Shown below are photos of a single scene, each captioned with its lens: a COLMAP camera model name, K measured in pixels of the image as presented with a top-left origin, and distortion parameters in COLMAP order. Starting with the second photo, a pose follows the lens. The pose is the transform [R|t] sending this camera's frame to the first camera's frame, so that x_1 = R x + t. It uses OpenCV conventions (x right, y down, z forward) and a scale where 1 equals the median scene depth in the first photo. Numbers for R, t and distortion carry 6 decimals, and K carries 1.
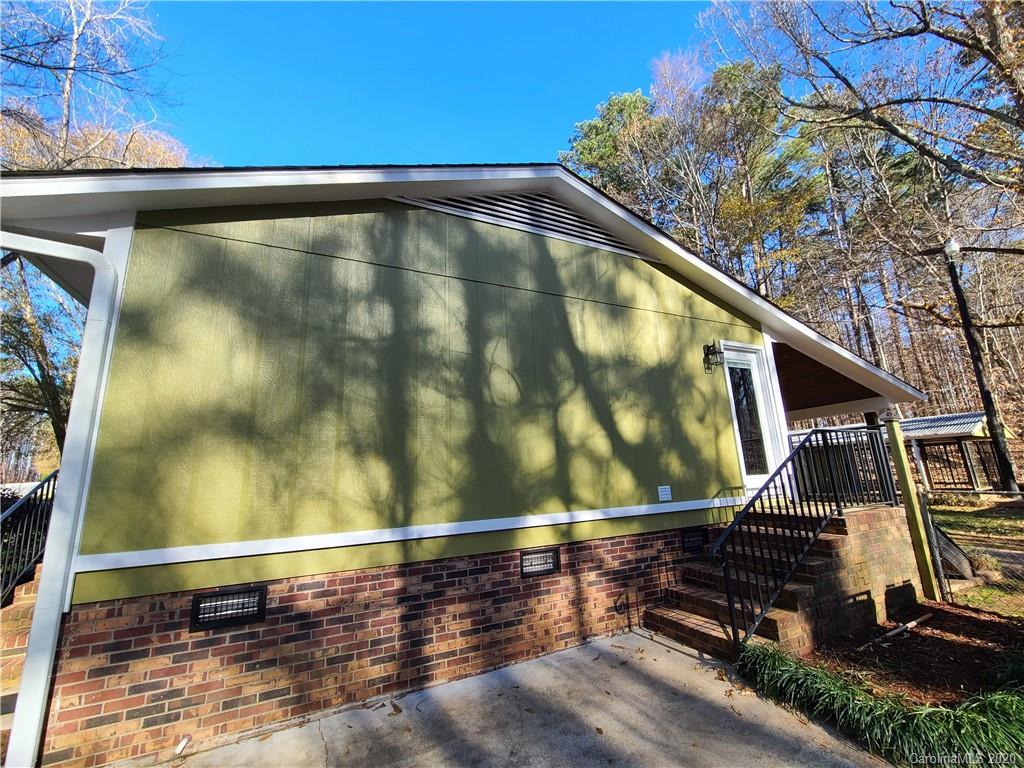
lens RADIAL K [[419.0, 0, 514.4], [0, 419.0, 384.2], [0, 0, 1]] dist [0.000235, -0.000413]
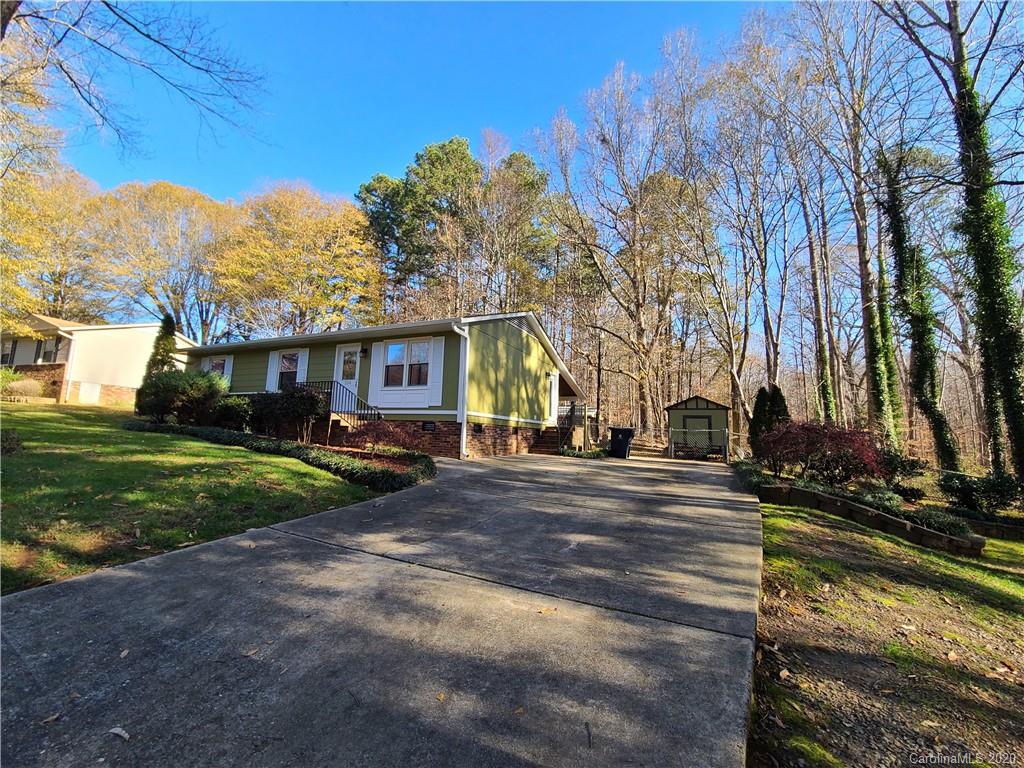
lens RADIAL K [[410.8, 0, 512.0], [0, 410.8, 384.0], [0, 0, 1]] dist [0.001796, 0.000227]
pose [[0.776672, 0.151960, 0.611301, -2.558142], [-0.202740, 0.979130, 0.014189, 0.001948], [-0.596387, -0.134955, 0.791271, -1.982347]]
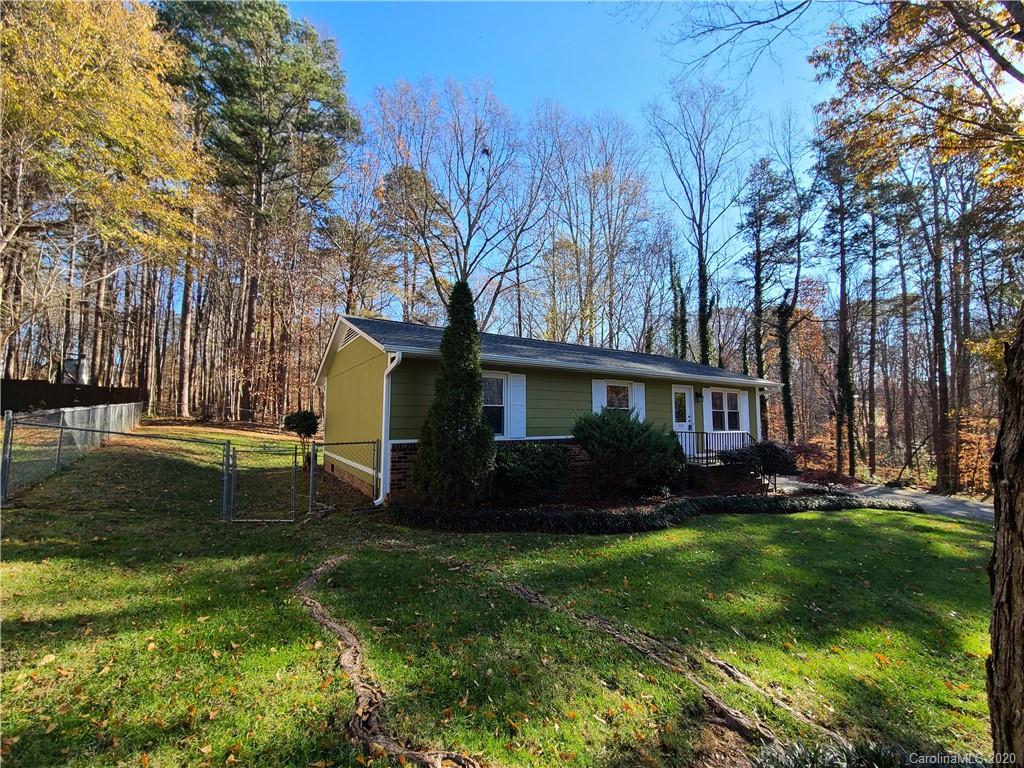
lens RADIAL K [[424.9, 0, 512.0], [0, 424.9, 384.0], [0, 0, 1]] dist [-0.002462, 0.000038]
pose [[-0.111199, 0.133470, 0.984795, -5.123591], [-0.214192, 0.964432, -0.154896, 0.930445], [-0.970441, -0.228160, -0.078656, 3.937856]]
